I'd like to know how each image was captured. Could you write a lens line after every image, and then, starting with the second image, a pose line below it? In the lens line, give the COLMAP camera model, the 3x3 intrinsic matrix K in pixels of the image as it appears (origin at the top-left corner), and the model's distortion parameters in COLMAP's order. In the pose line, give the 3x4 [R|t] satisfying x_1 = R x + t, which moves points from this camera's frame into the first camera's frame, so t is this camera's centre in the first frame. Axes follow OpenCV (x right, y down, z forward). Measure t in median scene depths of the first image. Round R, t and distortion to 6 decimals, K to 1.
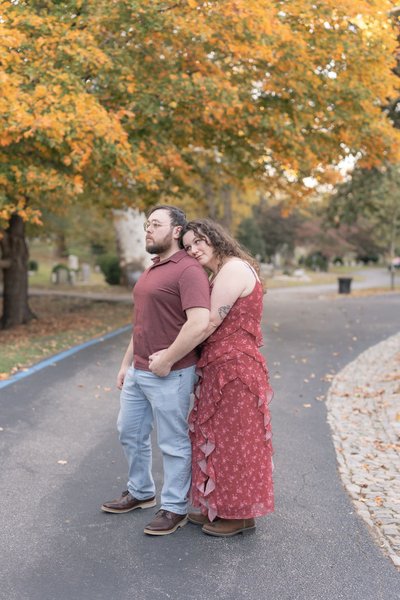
lens RADIAL K [[819.1, 0, 202.0], [0, 819.1, 303.2], [0, 0, 1]] dist [0.006157, 0.000000]
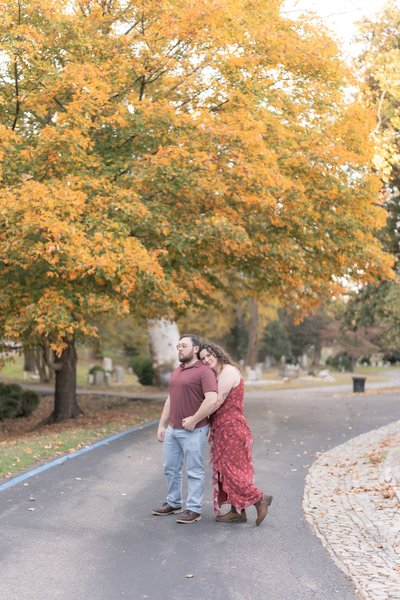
lens RADIAL K [[819.1, 0, 200.5], [0, 819.1, 299.3], [0, 0, 1]] dist [0.006157, 0.000000]
pose [[0.999259, -0.007241, -0.037814, 0.016761], [0.002367, 0.991848, -0.127405, 0.010223], [0.038428, 0.127221, 0.991130, -0.266852]]
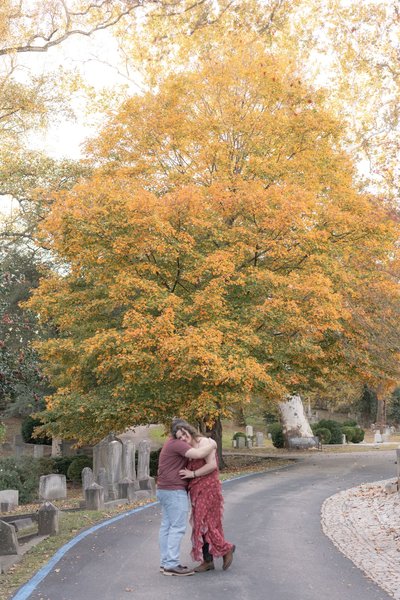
lens RADIAL K [[819.1, 0, 201.4], [0, 819.1, 301.6], [0, 0, 1]] dist [0.006157, 0.000000]
pose [[0.976493, -0.060662, -0.206839, 0.182491], [0.017776, 0.978977, -0.203194, 0.043208], [0.214817, 0.194740, 0.957042, -1.092930]]
